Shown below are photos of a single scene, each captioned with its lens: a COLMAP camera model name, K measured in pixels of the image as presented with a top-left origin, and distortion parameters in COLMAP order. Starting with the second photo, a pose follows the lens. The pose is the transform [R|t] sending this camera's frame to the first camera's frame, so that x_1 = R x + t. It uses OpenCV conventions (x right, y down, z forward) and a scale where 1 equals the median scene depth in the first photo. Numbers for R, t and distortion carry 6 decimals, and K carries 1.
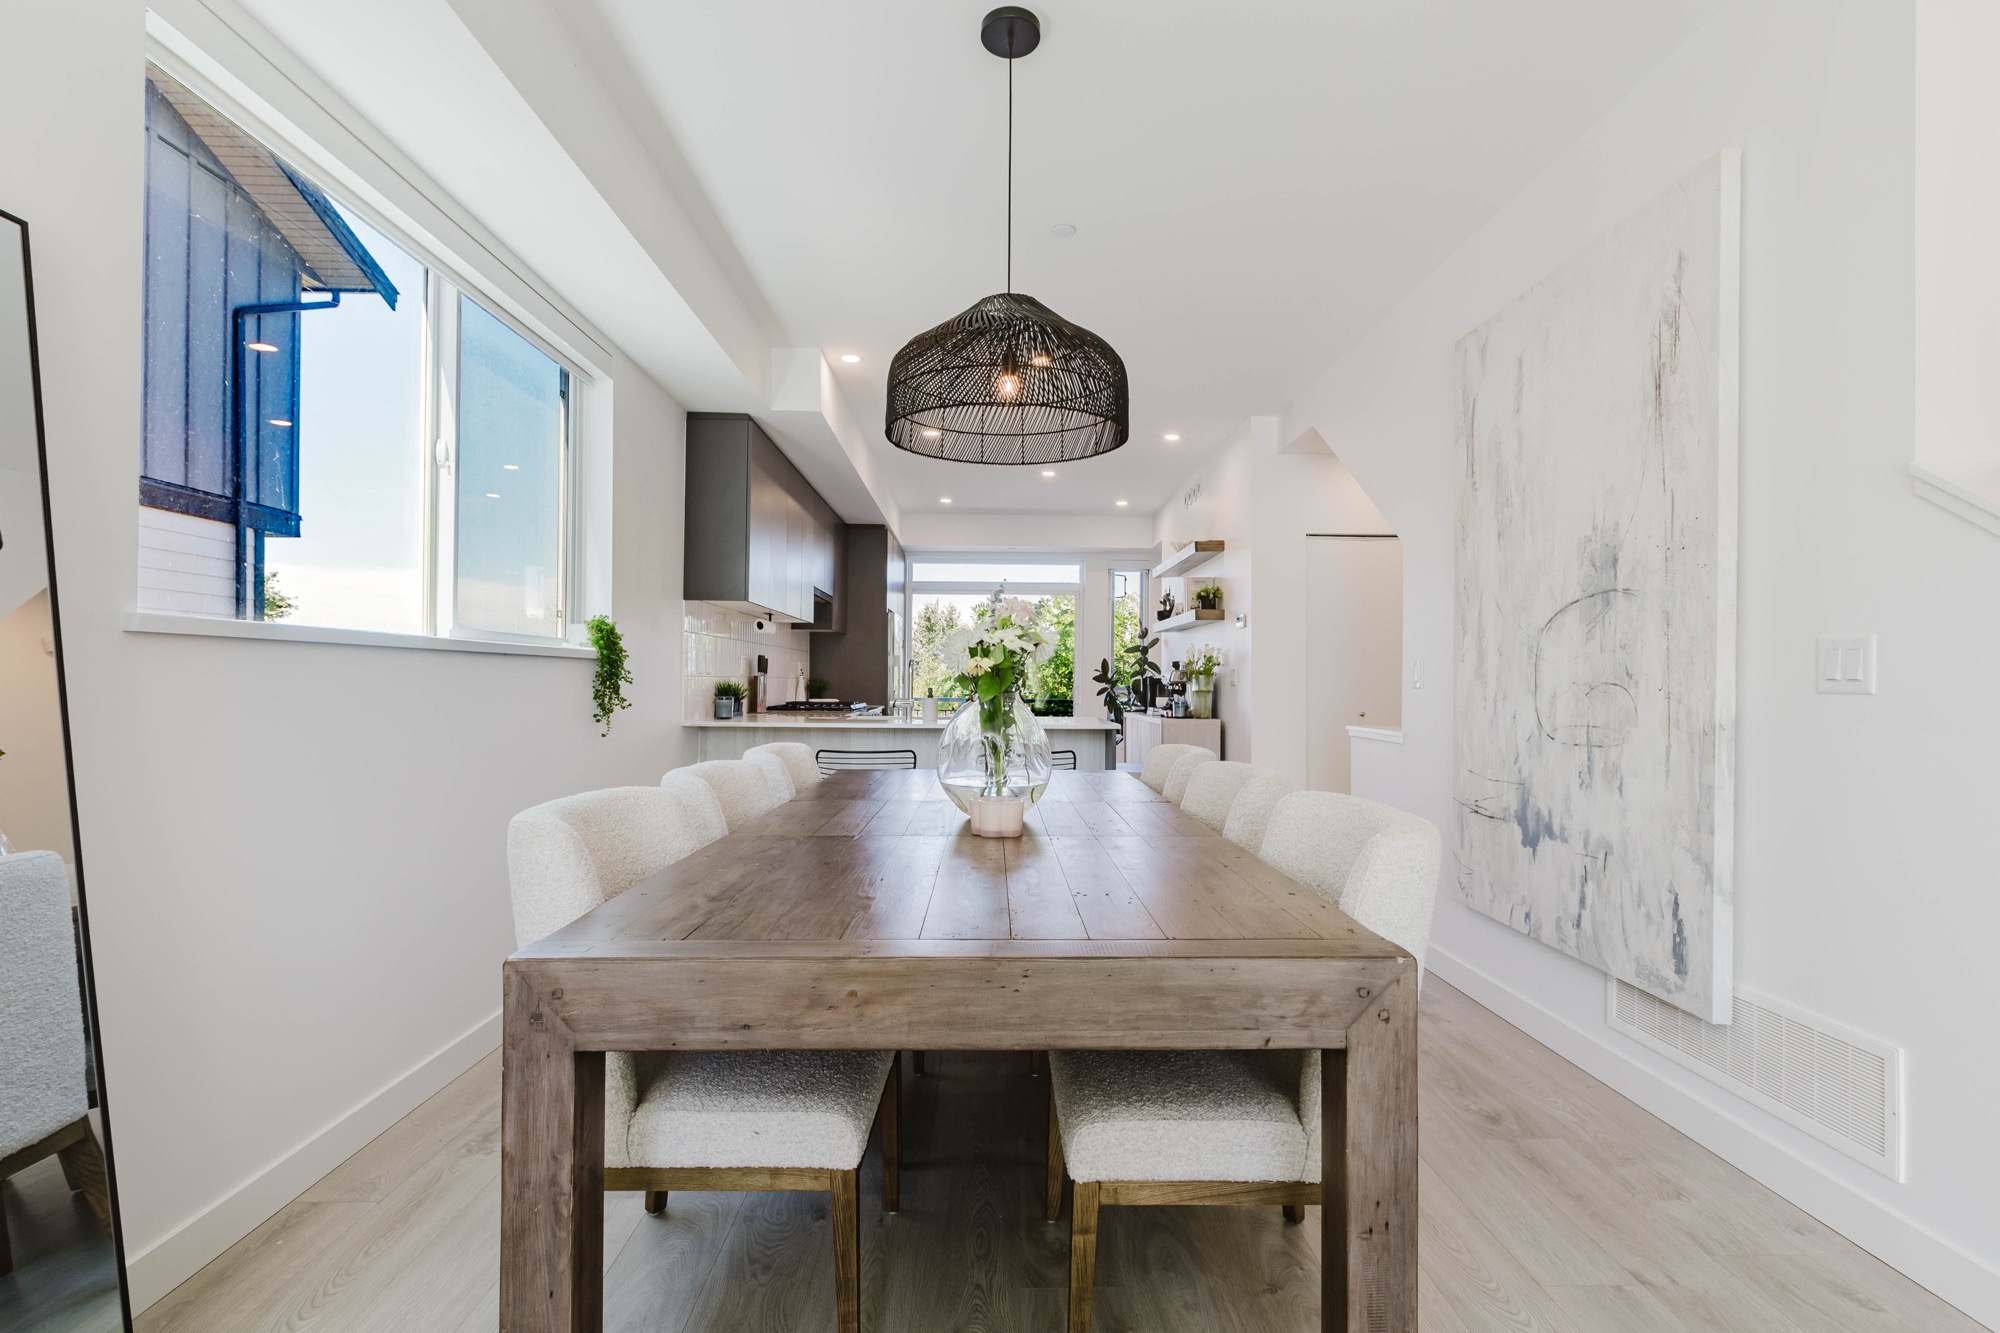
lens RADIAL K [[895.5, 0, 999.7], [0, 895.5, 675.6], [0, 0, 1]] dist [0.003455, -0.000768]
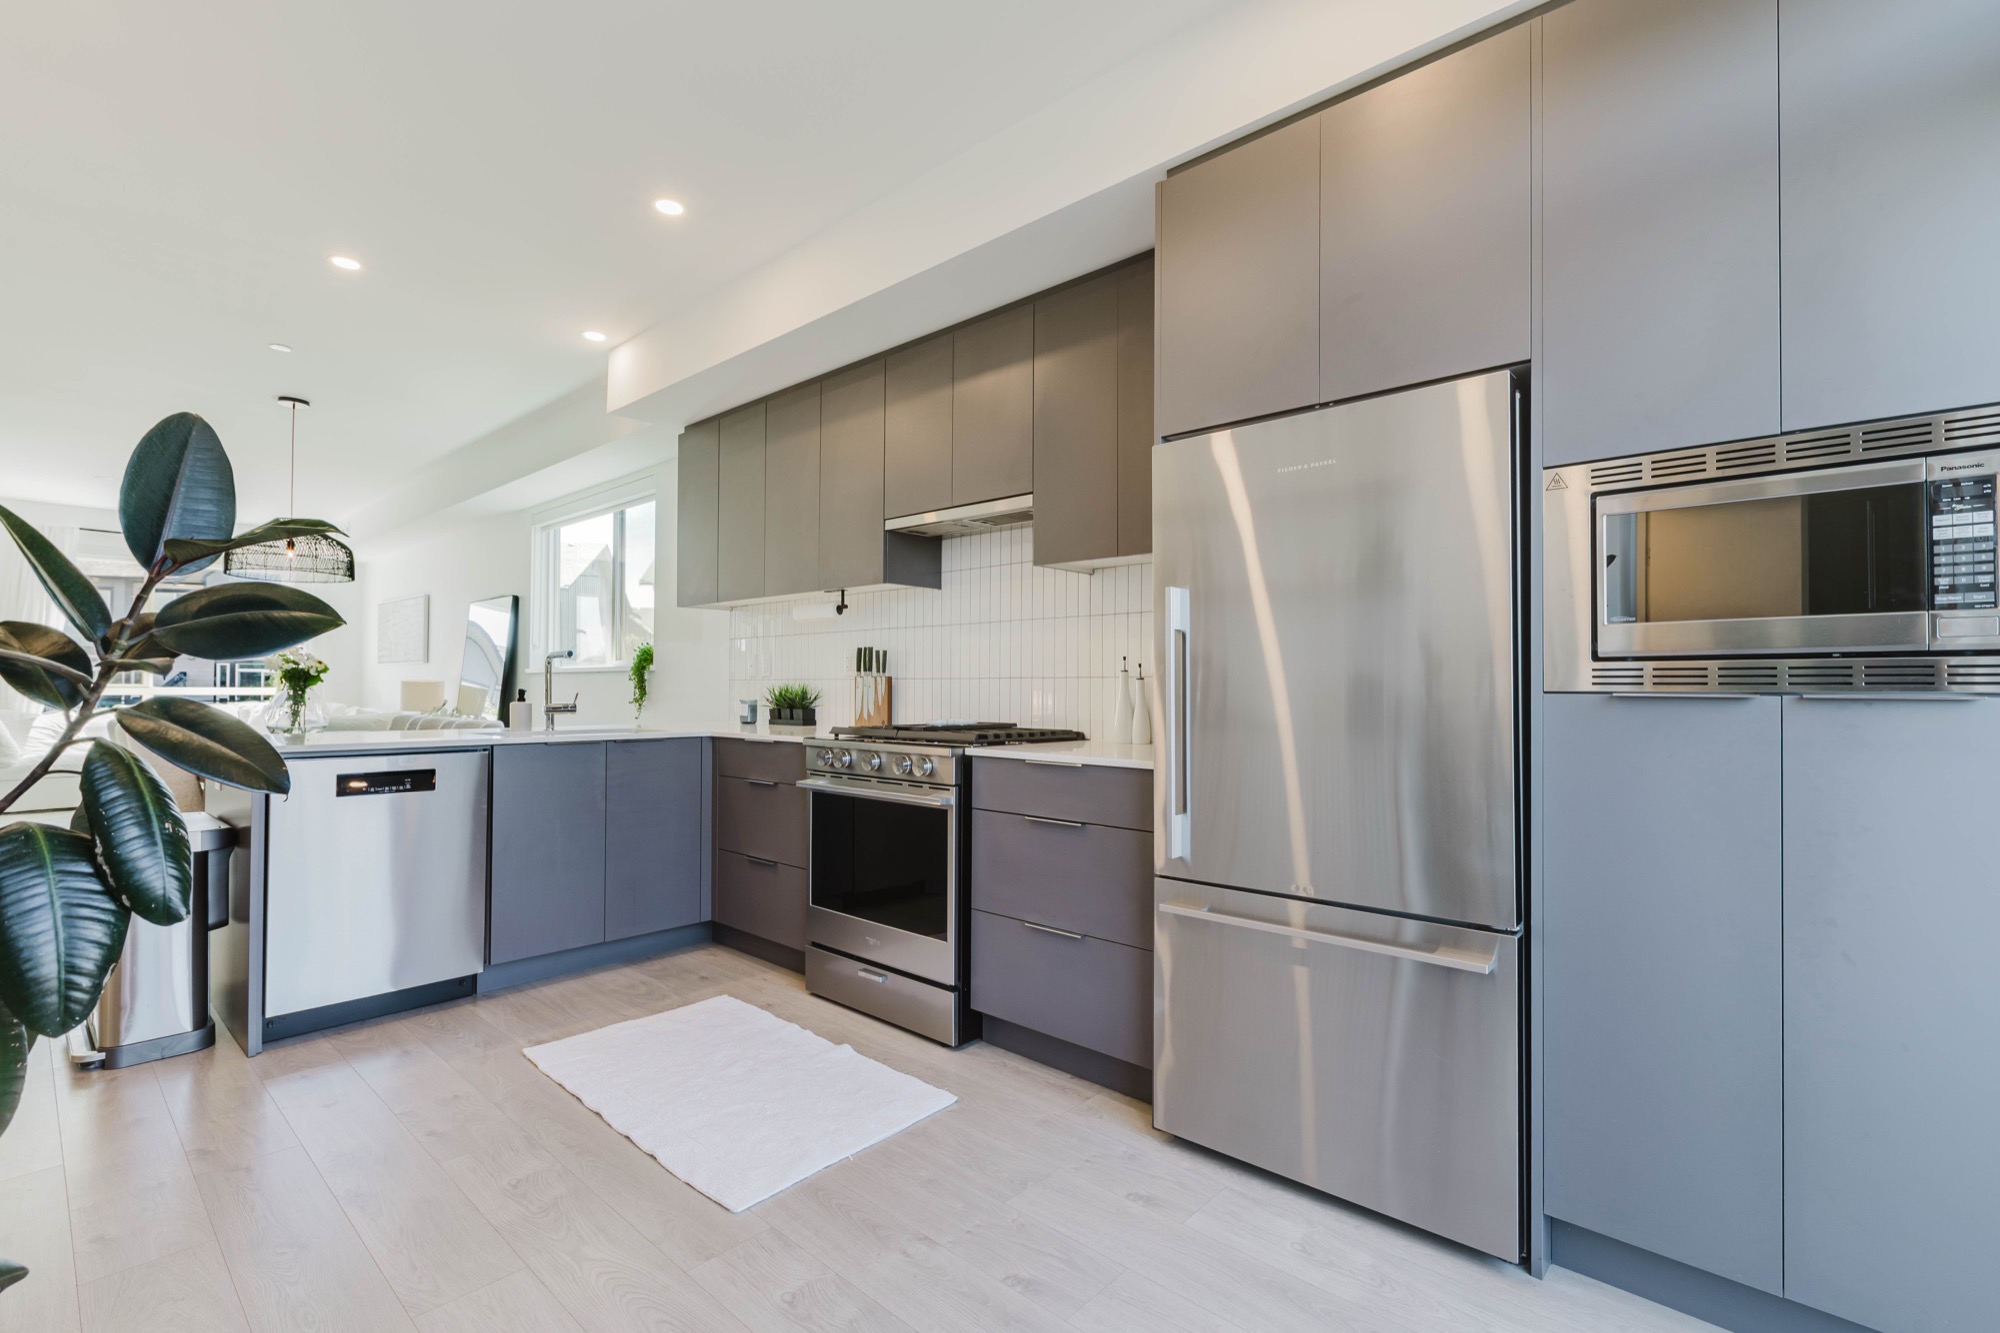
lens RADIAL K [[903.5, 0, 999.5], [0, 903.5, 676.5], [0, 0, 1]] dist [0.000023, 0.000692]
pose [[-0.687347, -0.017575, -0.726117, 0.284644], [-0.003943, 0.999783, -0.020467, 0.024004], [0.726319, -0.011205, -0.687267, 2.530918]]
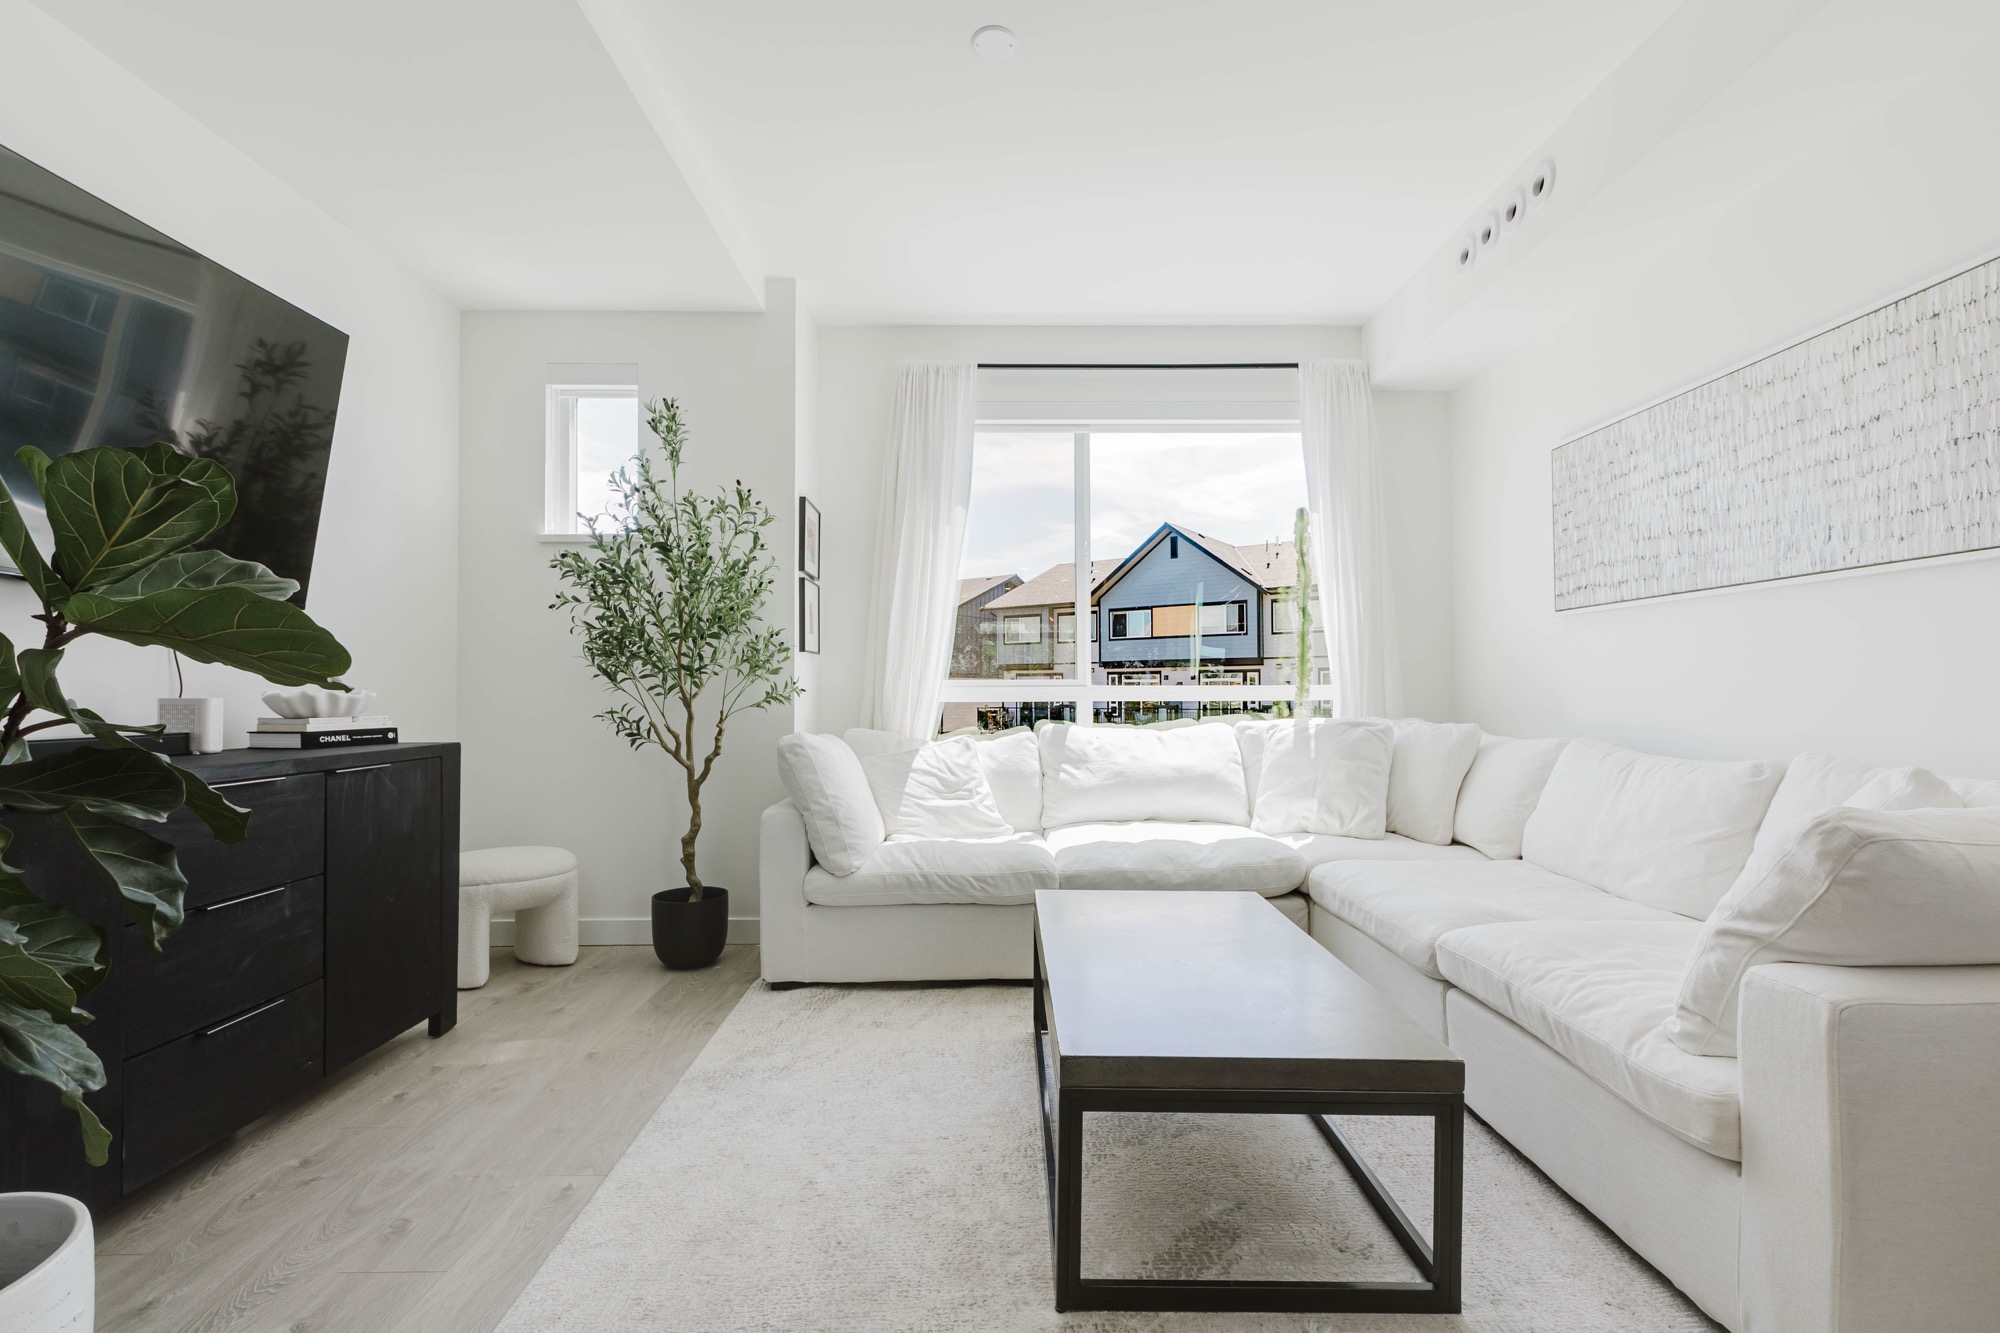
lens RADIAL K [[895.5, 0, 999.7], [0, 895.5, 675.6], [0, 0, 1]] dist [0.003455, -0.000768]
pose [[-0.999915, -0.005876, 0.011617, 0.183580], [-0.006203, 0.999582, -0.028253, 0.032438], [-0.011446, -0.028322, -0.999533, 0.256458]]
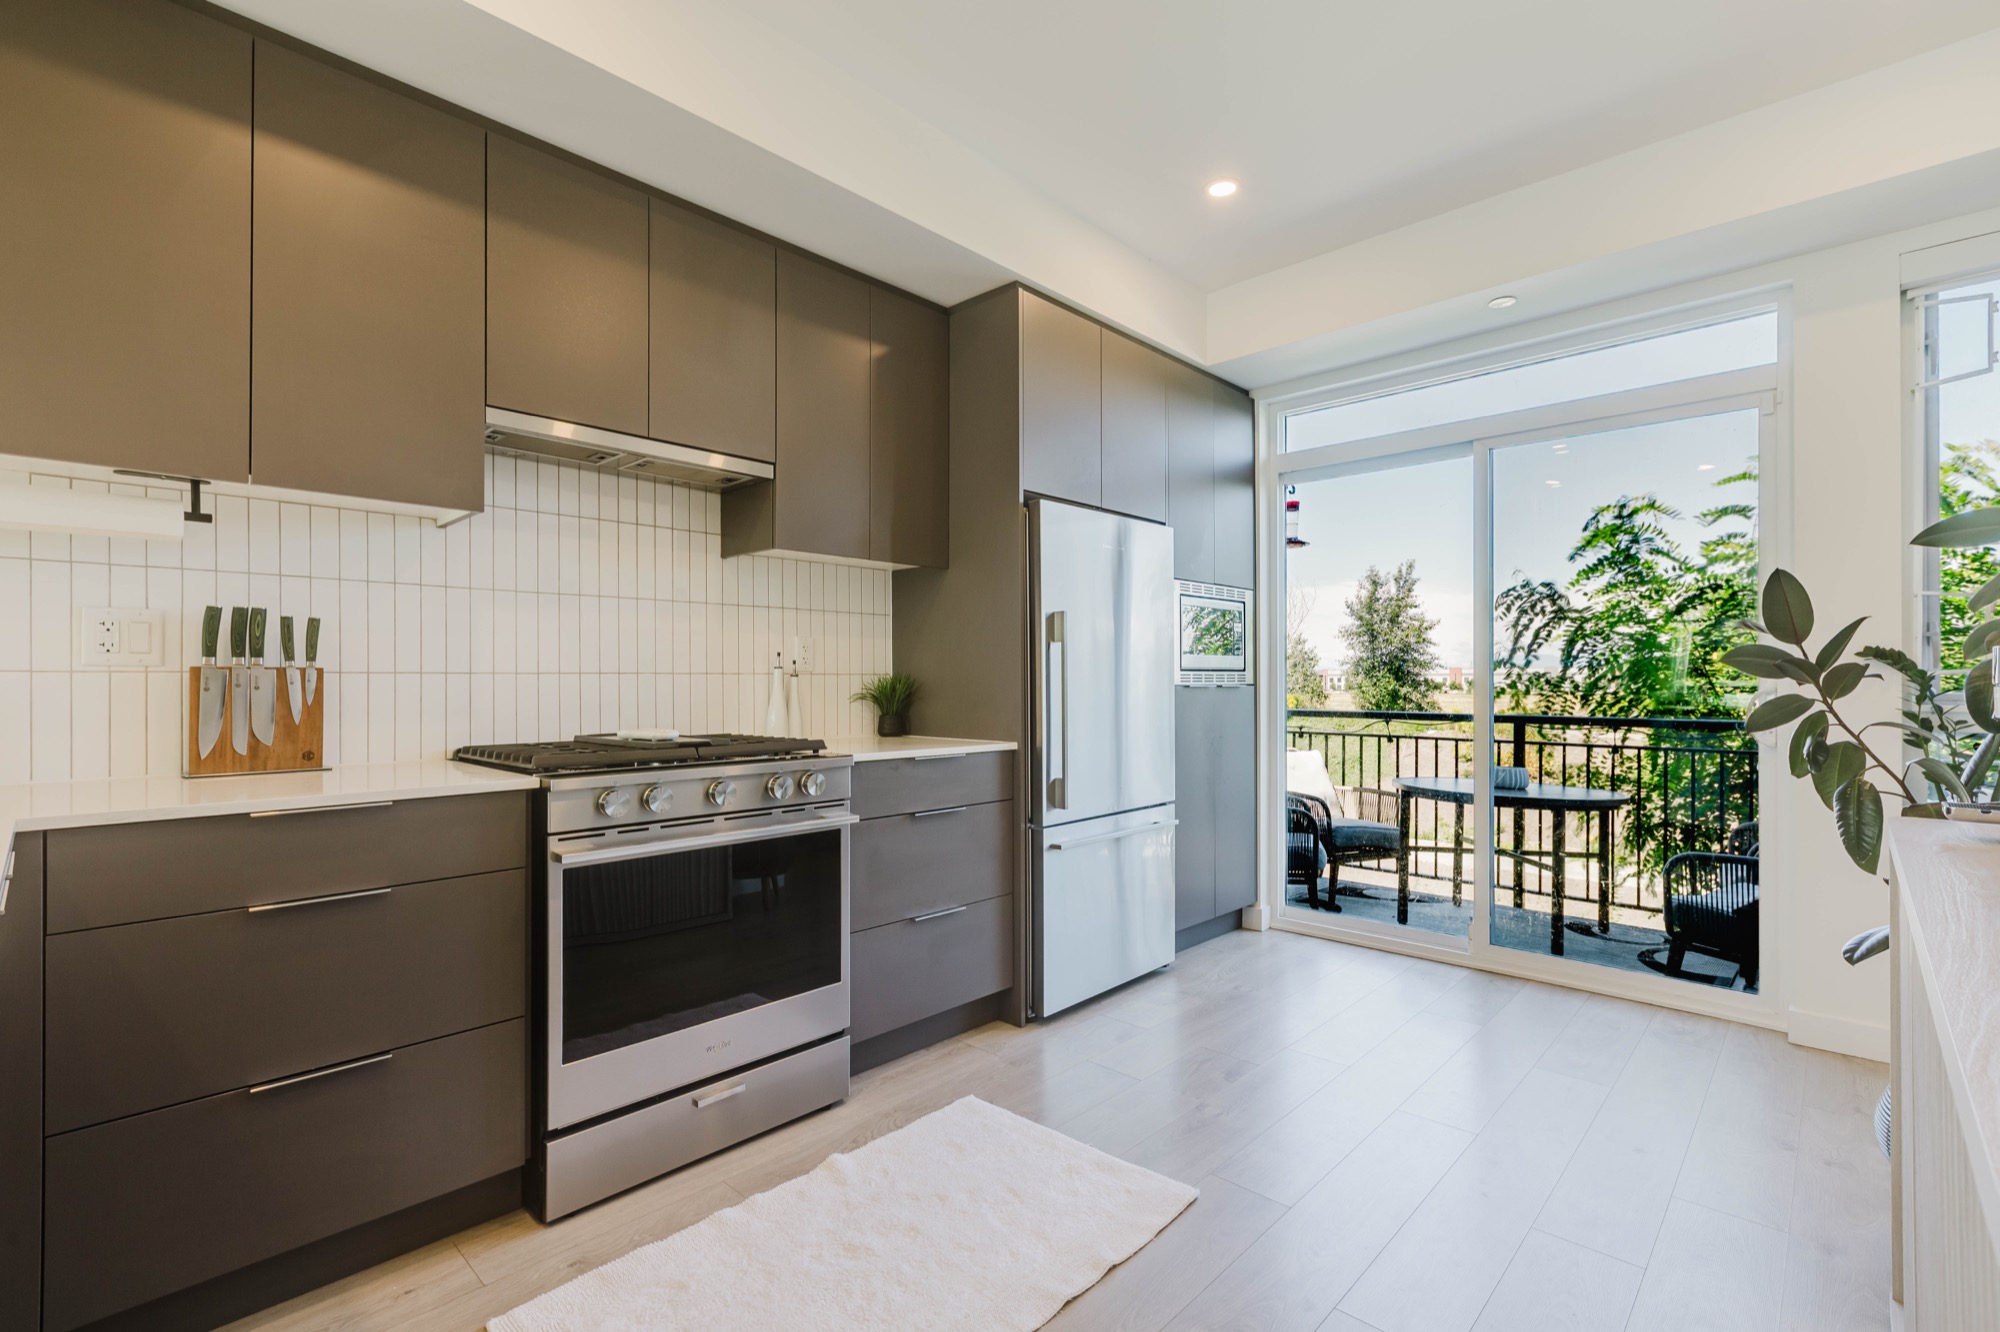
lens RADIAL K [[894.2, 0, 1005.7], [0, 894.2, 675.5], [0, 0, 1]] dist [-0.000053, -0.000208]
pose [[0.716843, -0.013455, -0.697105, 0.299068], [0.011360, 0.999906, -0.007618, 0.016621], [0.697142, -0.002458, 0.716929, 1.553780]]
